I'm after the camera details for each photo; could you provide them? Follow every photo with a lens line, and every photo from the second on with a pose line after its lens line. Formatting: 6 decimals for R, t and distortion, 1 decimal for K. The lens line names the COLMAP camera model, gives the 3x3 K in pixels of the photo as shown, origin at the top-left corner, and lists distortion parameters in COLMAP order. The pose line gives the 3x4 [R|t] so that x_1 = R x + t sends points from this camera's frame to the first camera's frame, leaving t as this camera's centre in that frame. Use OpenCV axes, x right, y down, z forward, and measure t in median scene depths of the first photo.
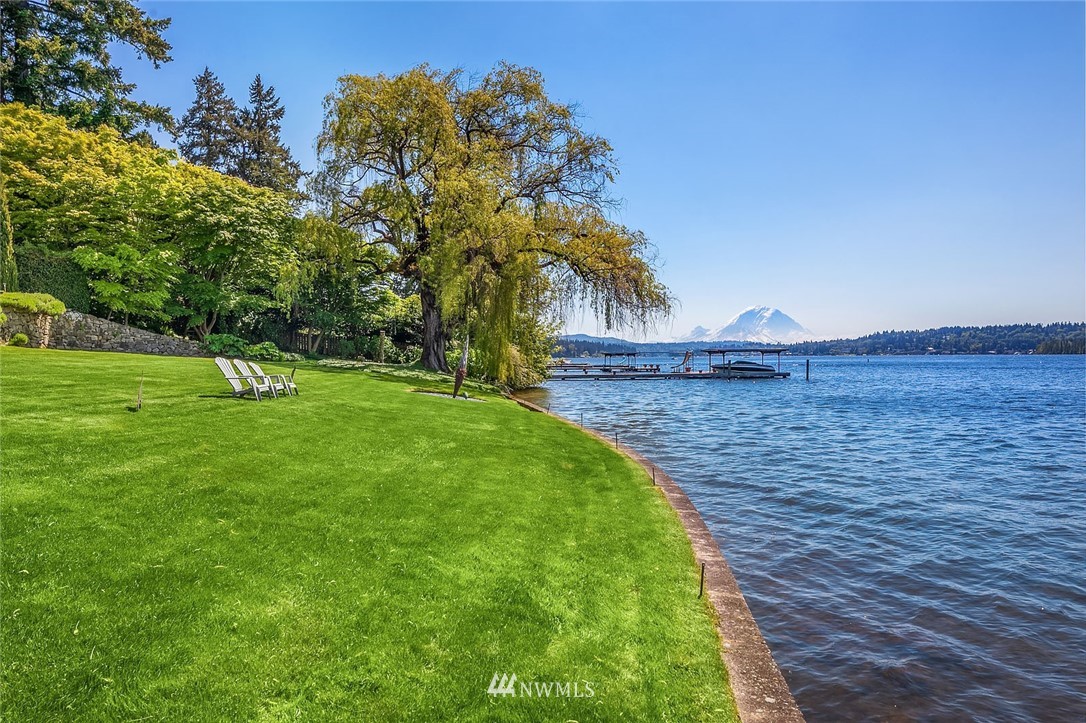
lens RADIAL K [[756.5, 0, 550.2], [0, 756.5, 362.2], [0, 0, 1]] dist [0.005641, -0.000209]
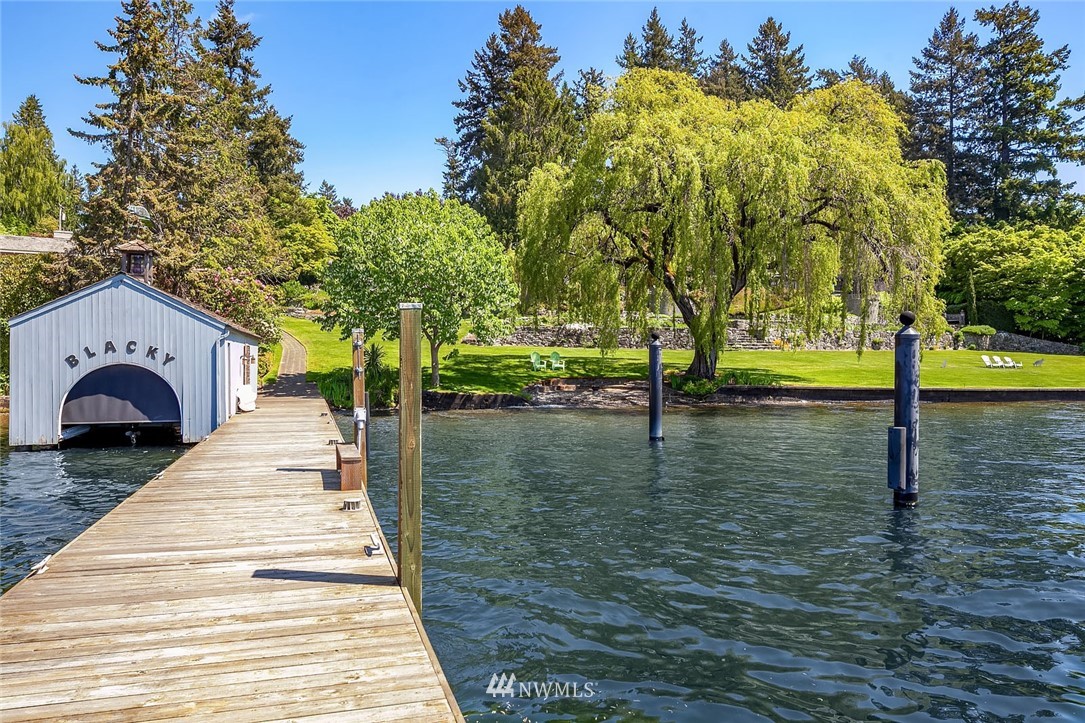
lens RADIAL K [[755.8, 0, 537.8], [0, 755.8, 365.6], [0, 0, 1]] dist [0.005641, -0.000209]
pose [[0.289424, 0.015492, -0.957075, 0.484746], [-0.006870, 0.999877, 0.014108, 0.000894], [0.957176, 0.002492, 0.289495, -0.395802]]
